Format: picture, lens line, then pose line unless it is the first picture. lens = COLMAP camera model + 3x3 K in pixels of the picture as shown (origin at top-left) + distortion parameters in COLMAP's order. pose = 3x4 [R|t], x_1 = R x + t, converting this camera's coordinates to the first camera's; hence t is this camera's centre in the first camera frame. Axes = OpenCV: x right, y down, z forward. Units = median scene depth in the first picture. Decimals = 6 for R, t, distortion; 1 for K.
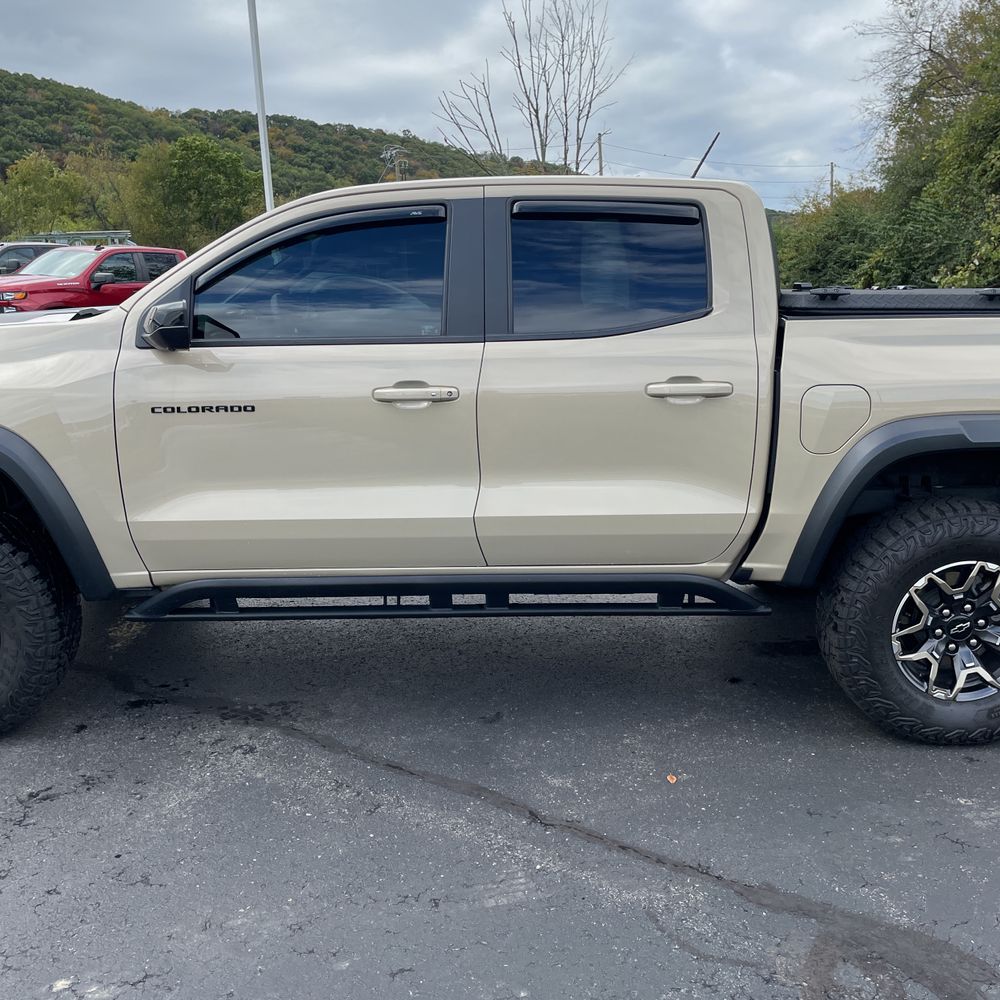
lens RADIAL K [[1006.2, 0, 494.4], [0, 1006.2, 499.4], [0, 0, 1]] dist [0.091008, -0.123553]
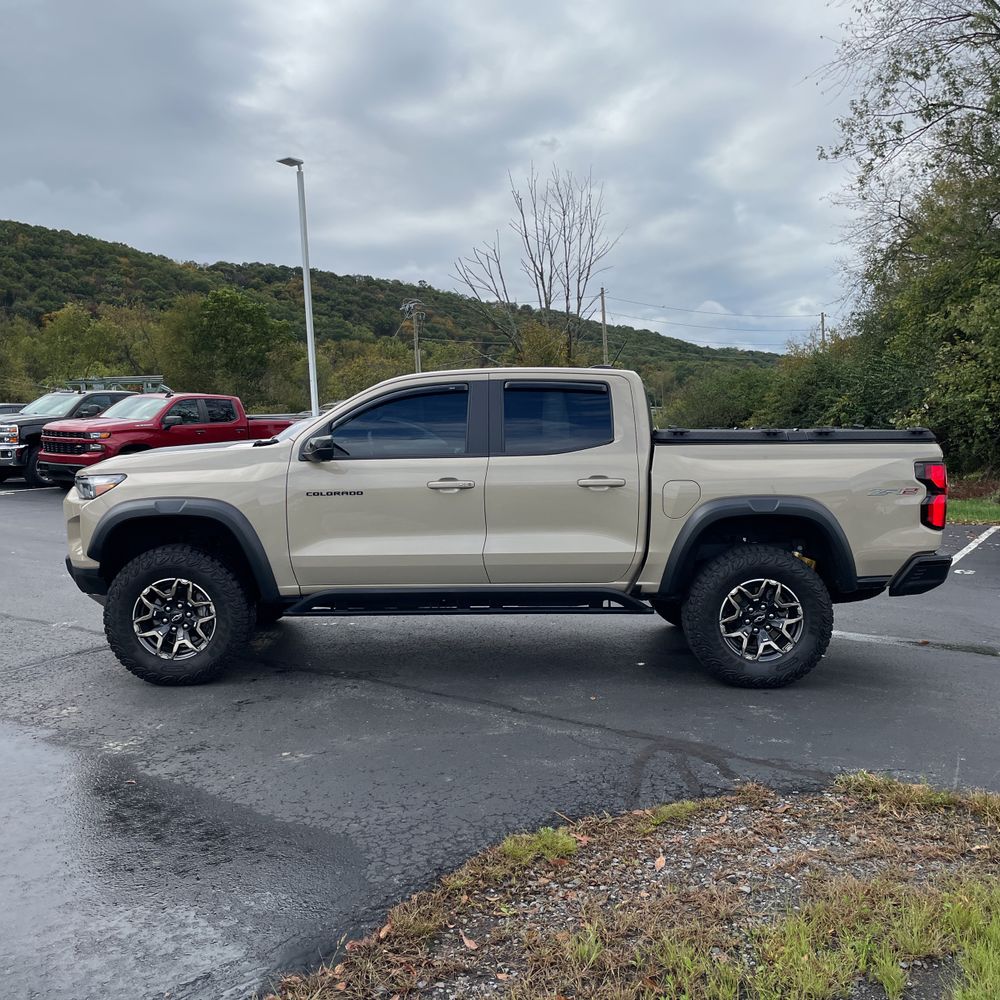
lens RADIAL K [[1006.2, 0, 494.4], [0, 1006.2, 499.4], [0, 0, 1]] dist [0.091008, -0.123553]
pose [[0.999940, 0.000818, -0.010938, 0.019108], [-0.002280, 0.990938, -0.134301, 0.157391], [0.010730, 0.134317, 0.990880, -0.758798]]
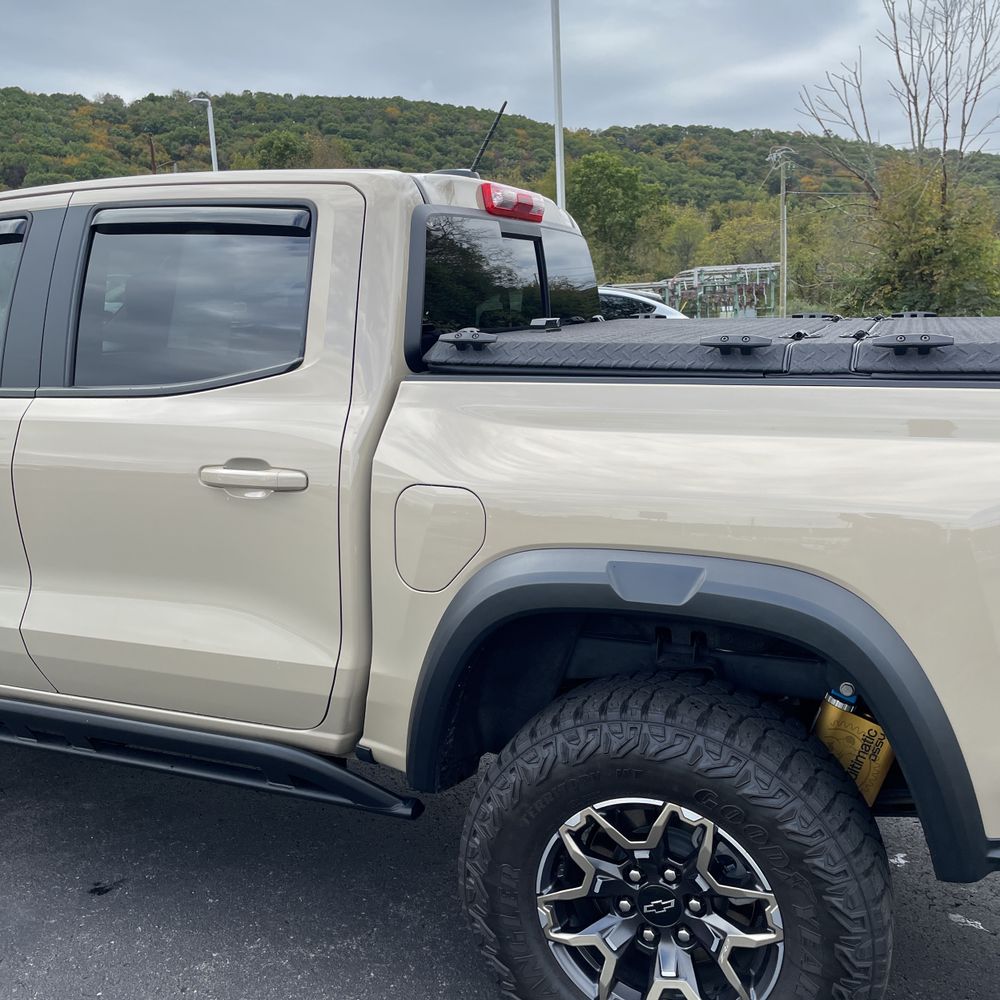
lens RADIAL K [[1003.3, 0, 501.5], [0, 1003.3, 494.0], [0, 0, 1]] dist [0.099265, -0.131697]
pose [[0.927980, 0.062099, -0.367419, 0.572468], [-0.066673, 0.997775, 0.000243, -0.105328], [0.366617, 0.024272, 0.930055, 0.414019]]
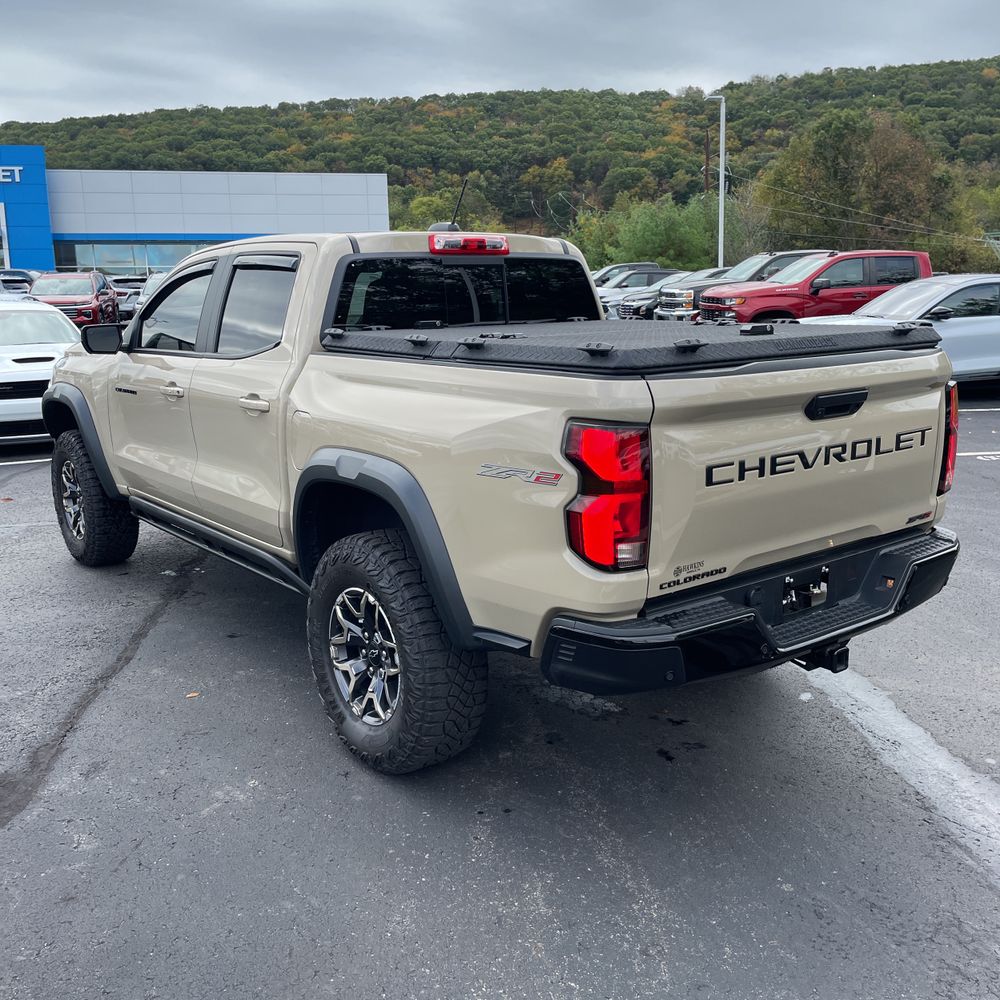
lens RADIAL K [[1006.2, 0, 494.4], [0, 1006.2, 499.4], [0, 0, 1]] dist [0.091008, -0.123553]
pose [[0.608871, 0.158816, -0.777209, 1.316174], [-0.154870, 0.984699, 0.079889, -0.133468], [0.778005, 0.071724, 0.624150, 0.434537]]
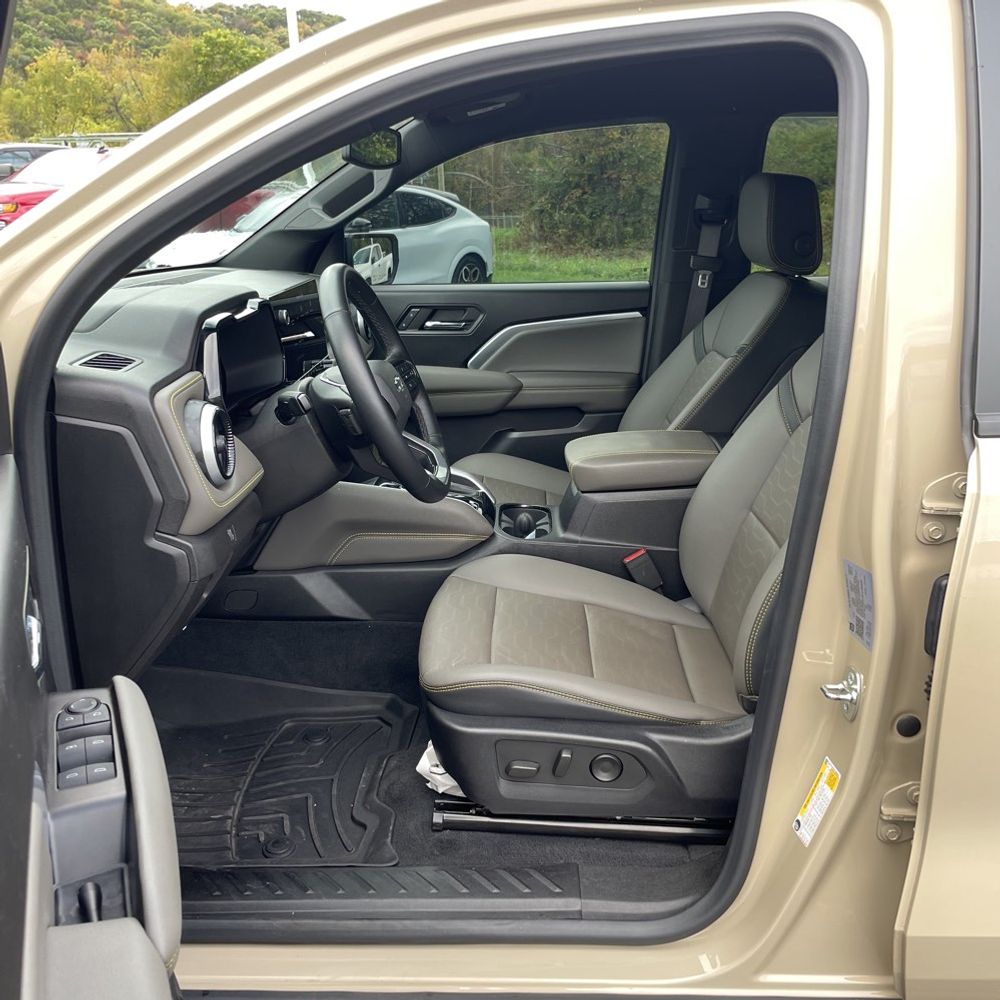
lens RADIAL K [[1007.5, 0, 497.8], [0, 1007.5, 495.7], [0, 0, 1]] dist [0.095009, -0.123835]
pose [[0.999612, 0.013333, -0.024474, -0.162439], [-0.011294, 0.996601, 0.081606, -0.161624], [0.025479, -0.081298, 0.996364, 0.658010]]
